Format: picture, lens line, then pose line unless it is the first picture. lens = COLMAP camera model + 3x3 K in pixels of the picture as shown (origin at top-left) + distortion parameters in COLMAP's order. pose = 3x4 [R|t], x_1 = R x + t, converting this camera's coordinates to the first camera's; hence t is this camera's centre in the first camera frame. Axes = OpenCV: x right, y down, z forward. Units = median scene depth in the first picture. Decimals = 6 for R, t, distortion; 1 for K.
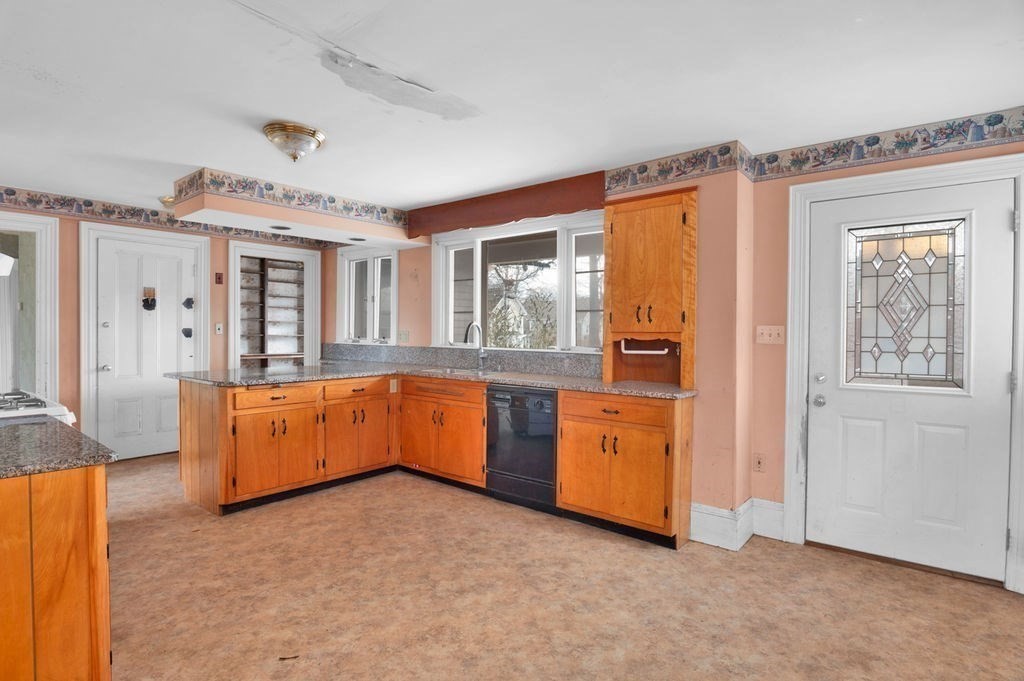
lens RADIAL K [[543.0, 0, 508.4], [0, 543.0, 340.1], [0, 0, 1]] dist [-0.010806, -0.003531]
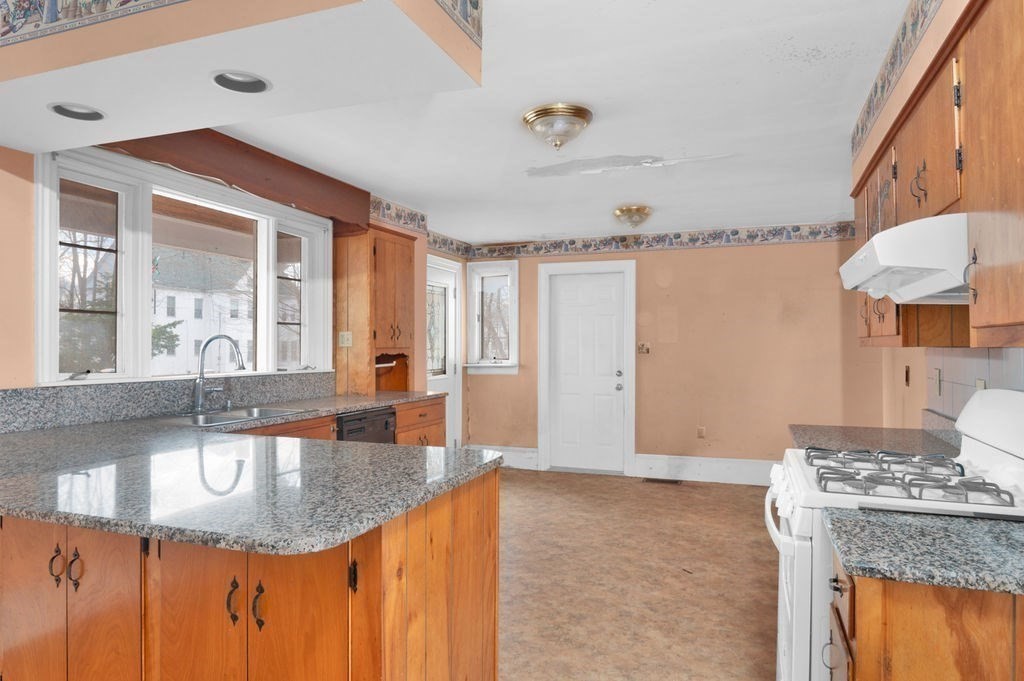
lens RADIAL K [[665.6, 0, 508.7], [0, 665.6, 339.8], [0, 0, 1]] dist [-0.009198, -0.006026]
pose [[-0.352143, 0.006016, 0.935927, -1.479095], [0.017245, 0.999851, 0.000061, -0.034915], [-0.935787, 0.016162, -0.352194, 1.597365]]
